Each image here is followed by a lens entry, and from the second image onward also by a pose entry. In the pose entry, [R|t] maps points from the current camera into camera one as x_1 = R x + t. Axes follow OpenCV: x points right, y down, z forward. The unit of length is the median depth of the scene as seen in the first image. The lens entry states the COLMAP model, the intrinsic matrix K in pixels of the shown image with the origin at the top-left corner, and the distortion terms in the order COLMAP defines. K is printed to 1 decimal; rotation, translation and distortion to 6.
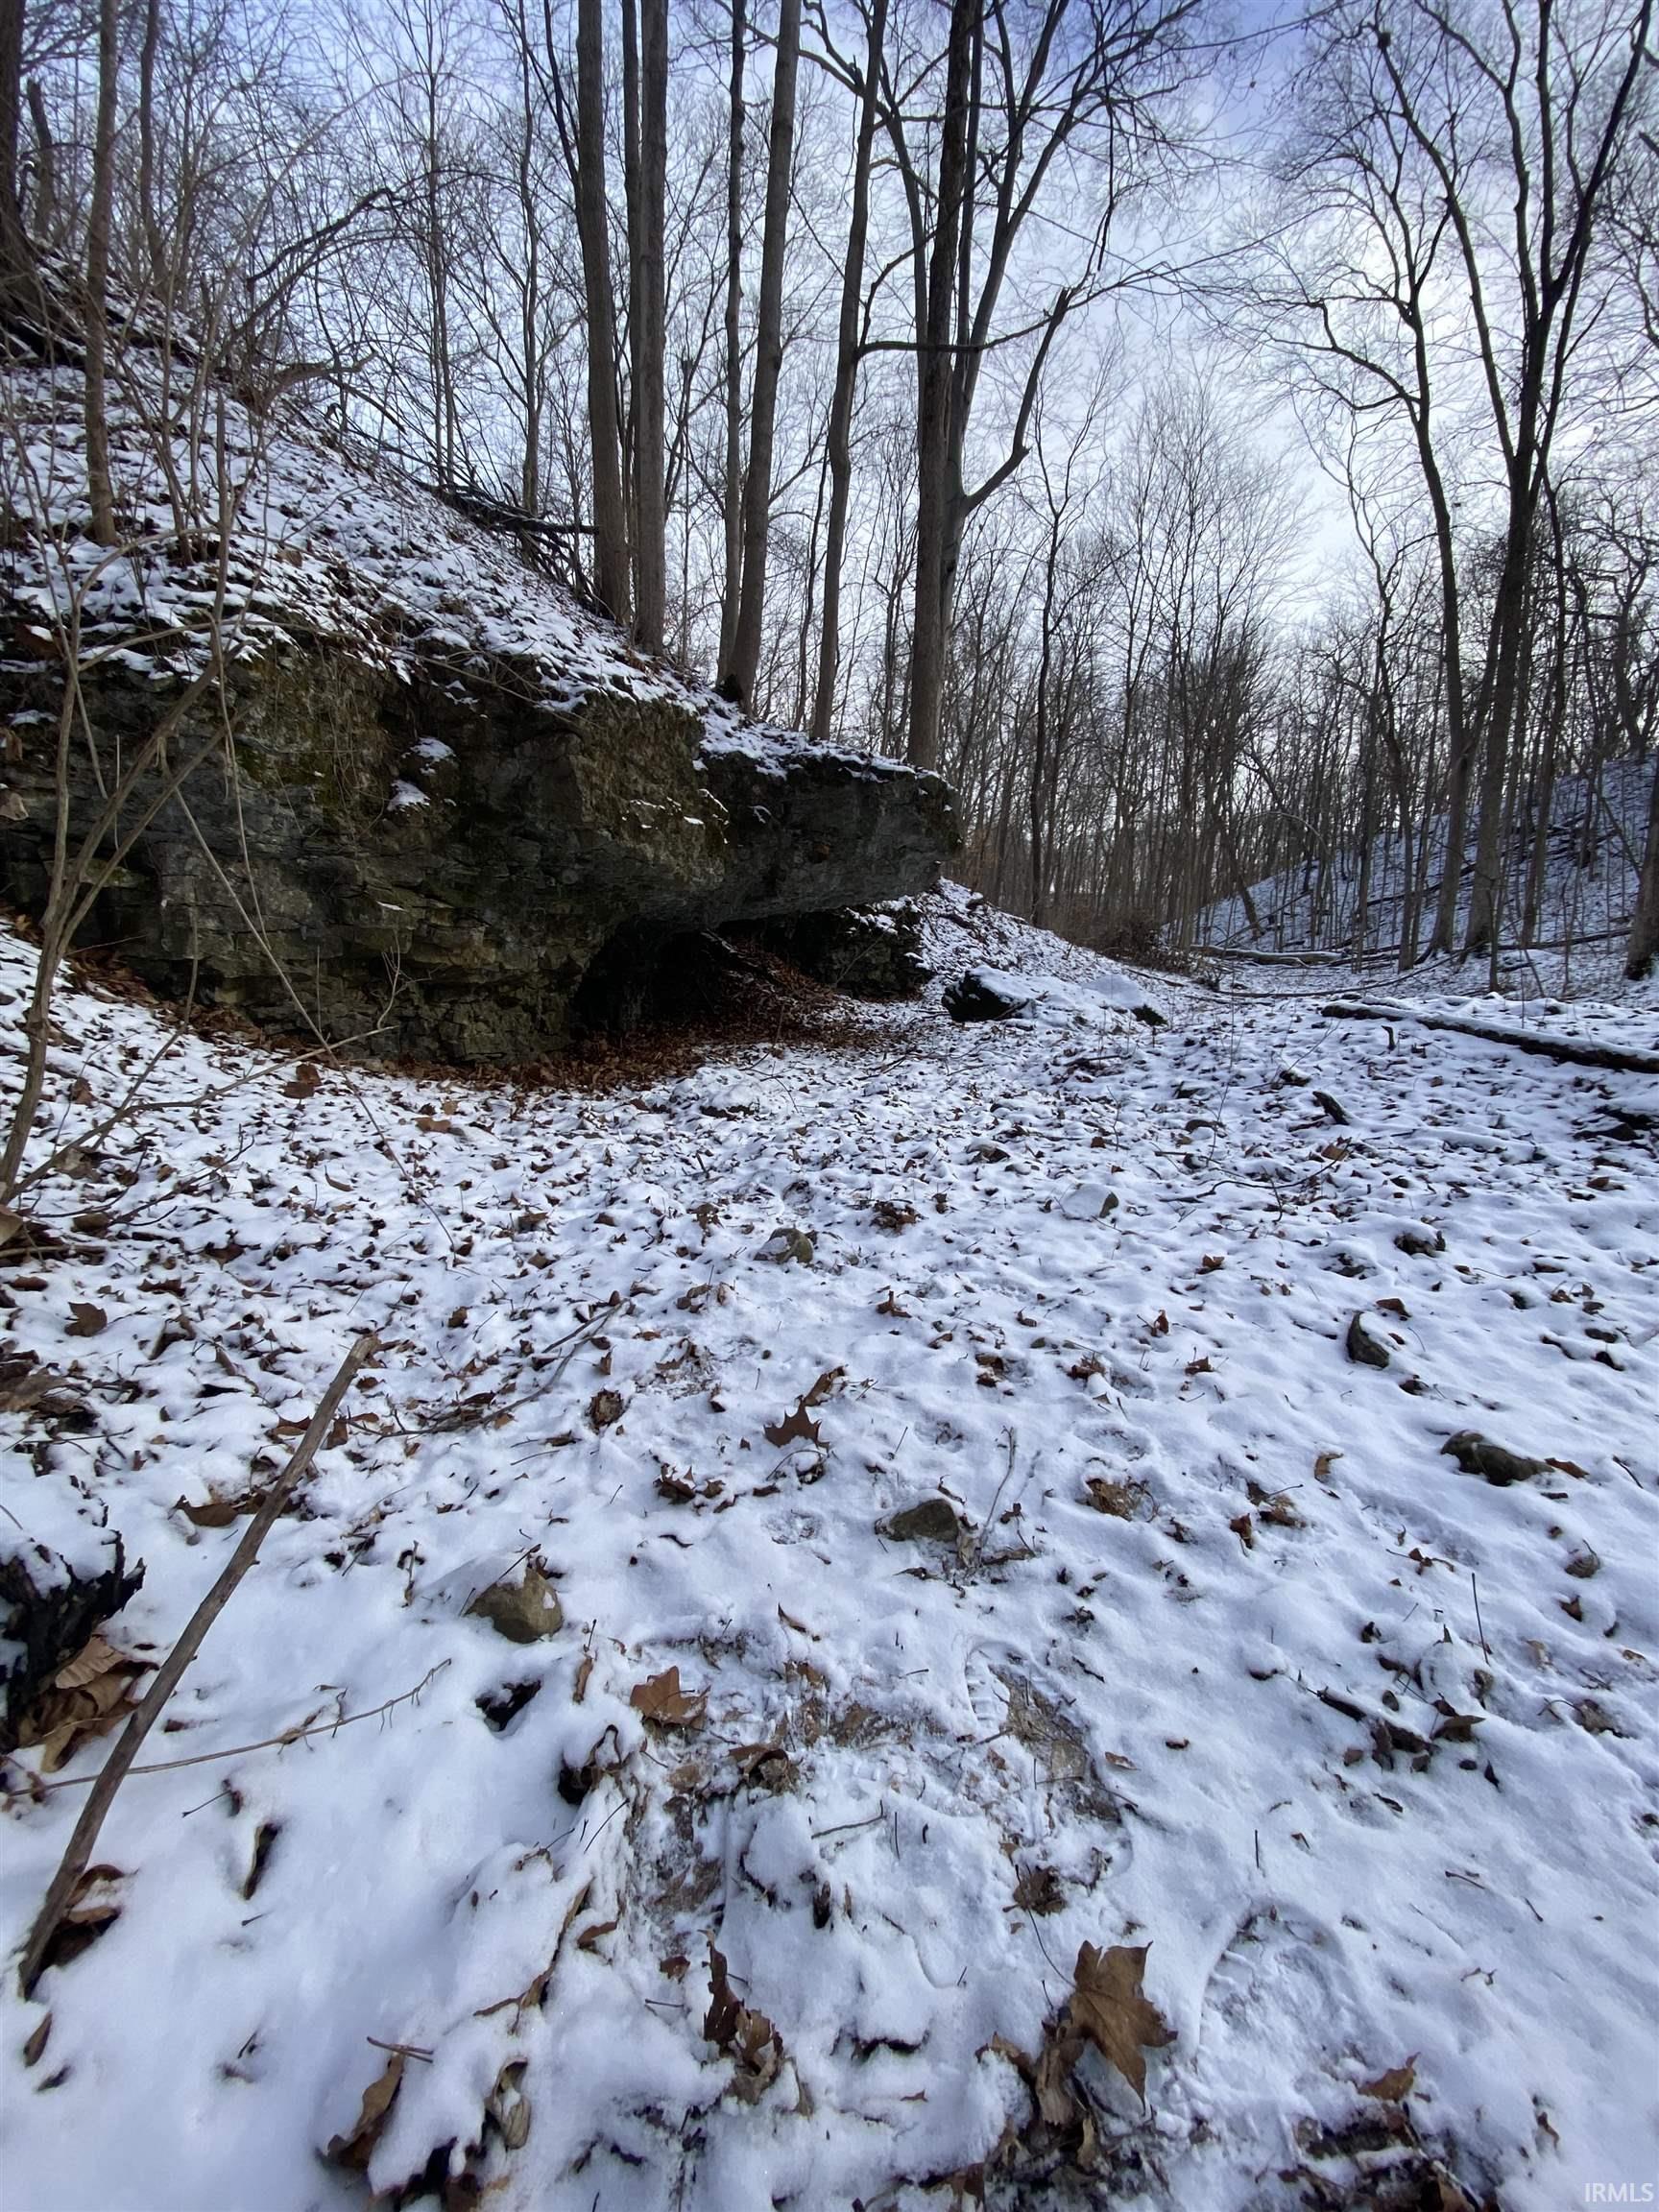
lens RADIAL K [[1036.3, 0, 829.5], [0, 1036.3, 1106.0], [0, 0, 1]] dist [0.034056, -0.026379]
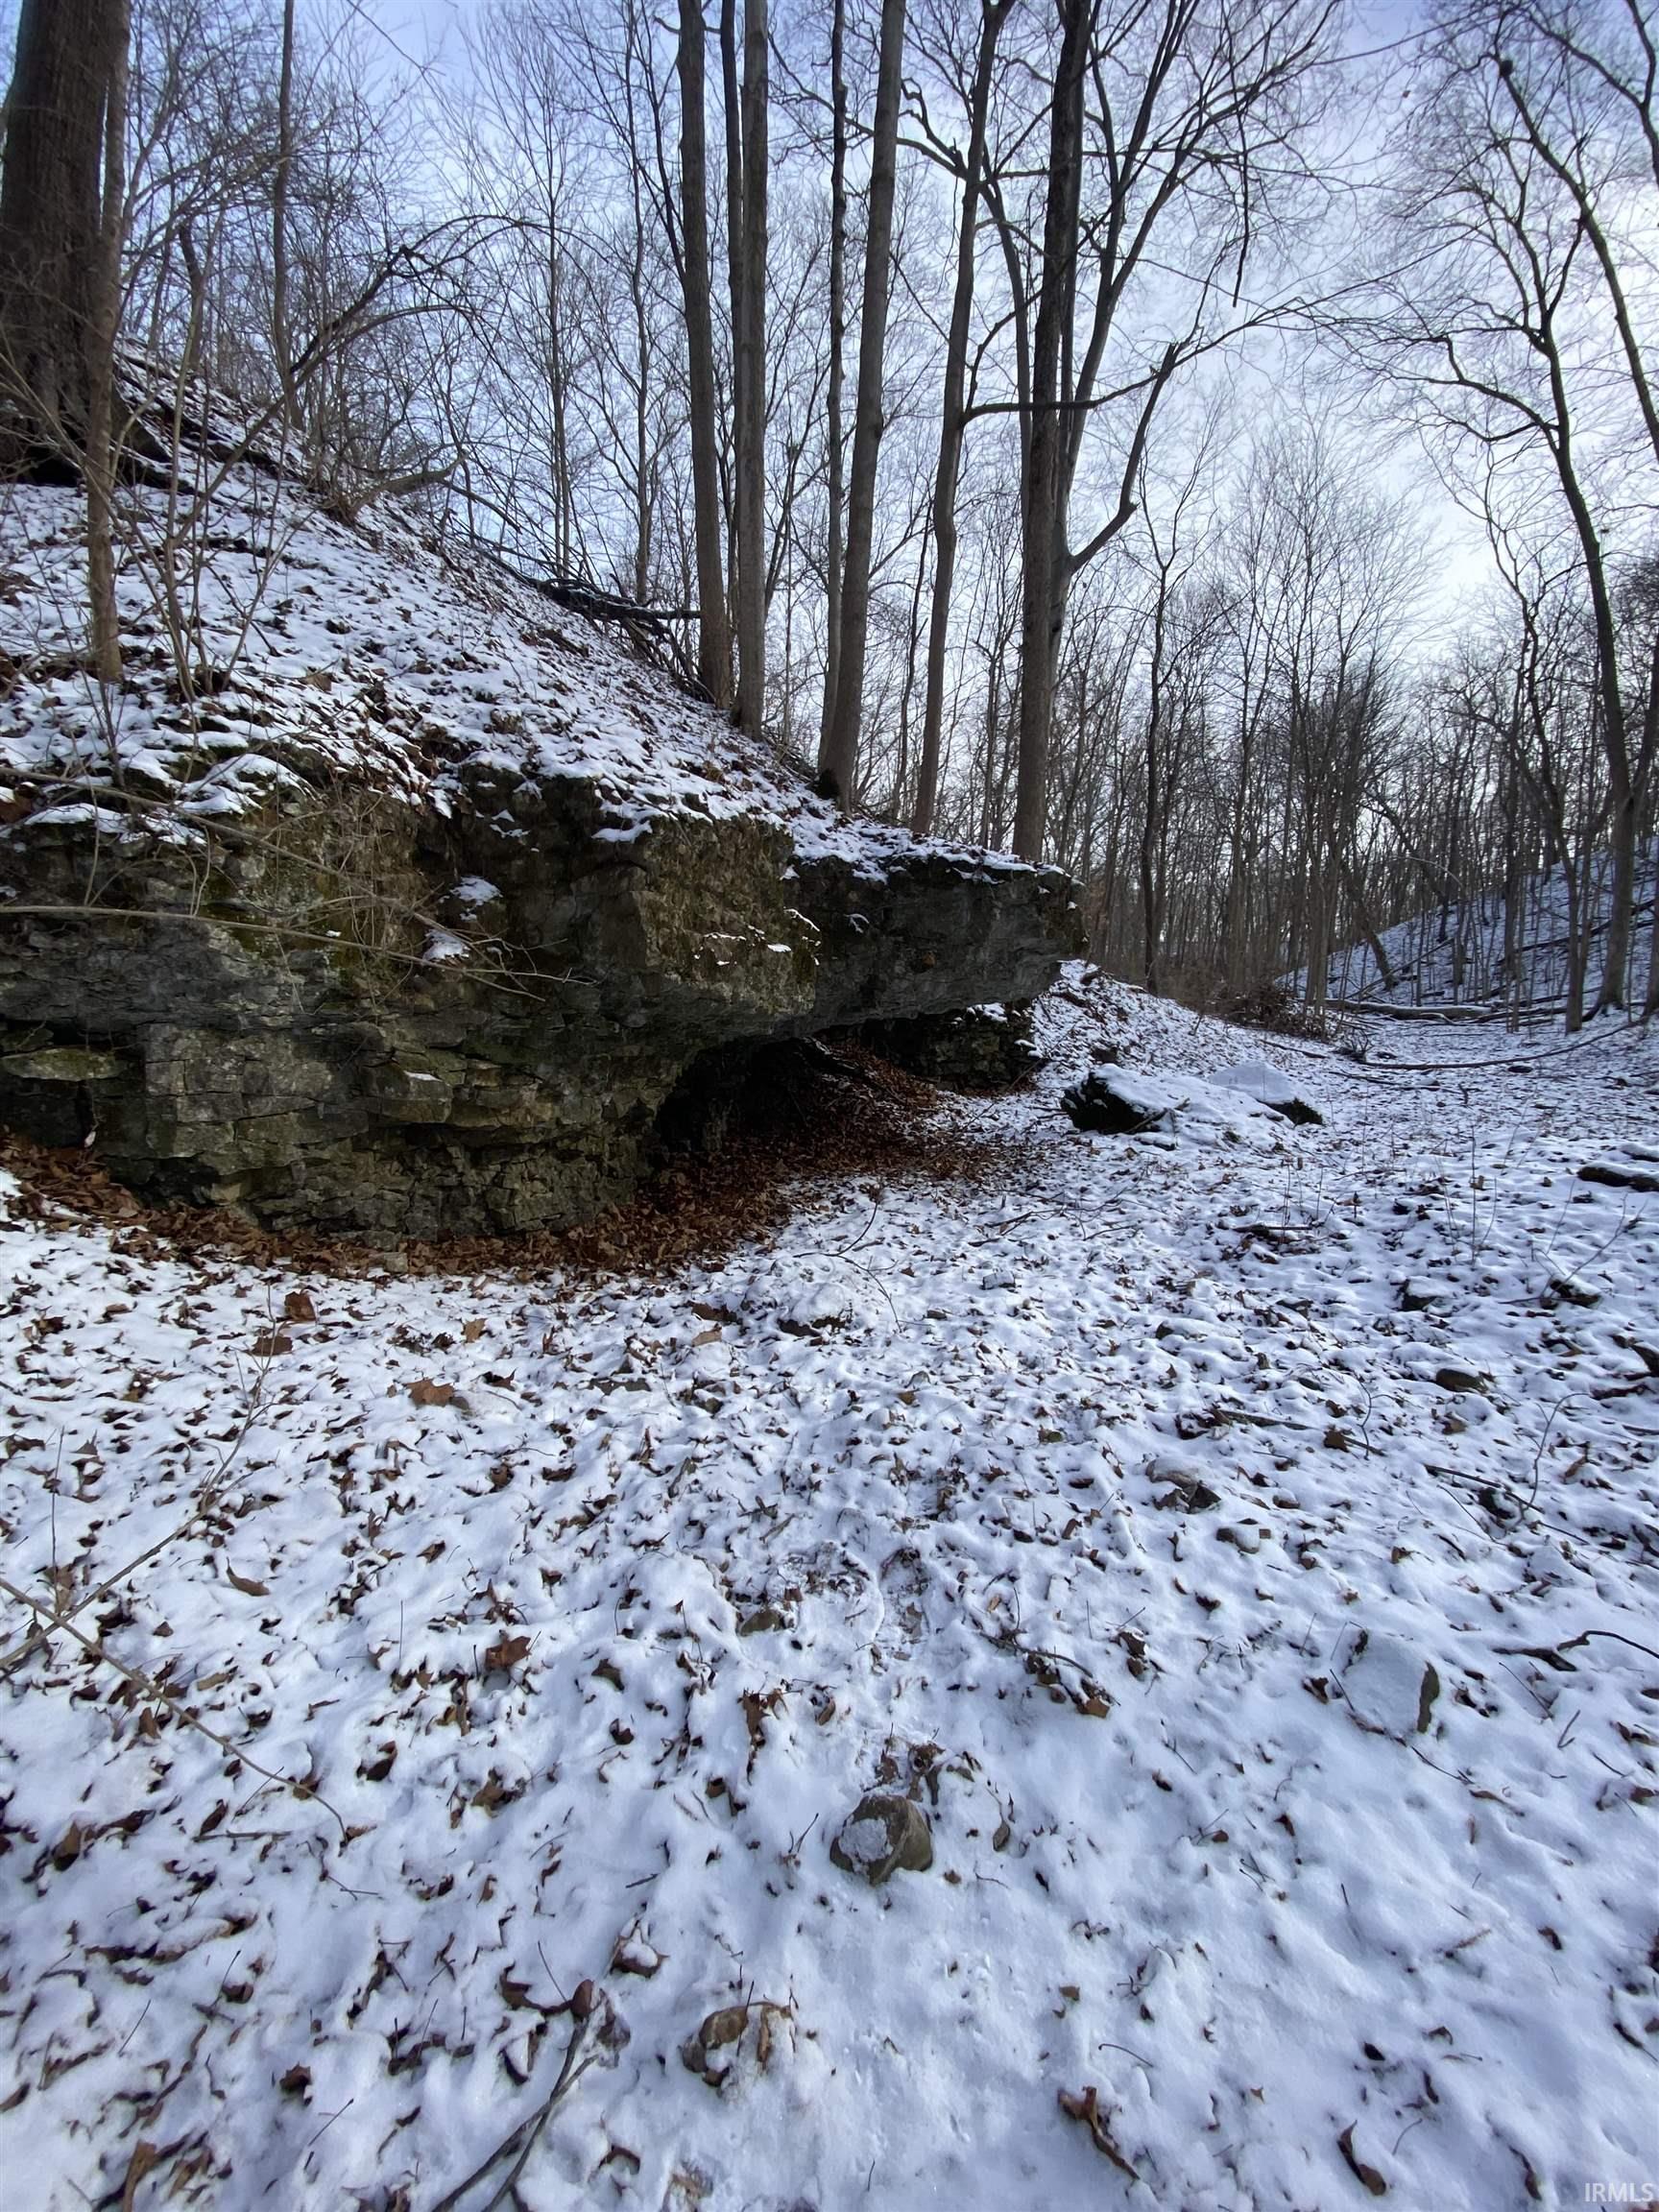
lens RADIAL K [[890.2, 0, 826.9], [0, 890.2, 1016.1], [0, 0, 1]] dist [0.037613, -0.021461]
pose [[0.993835, -0.005159, -0.110752, -0.006352], [-0.001320, 0.998296, -0.058347, -0.106858], [0.110864, 0.058133, 0.992134, 0.167635]]
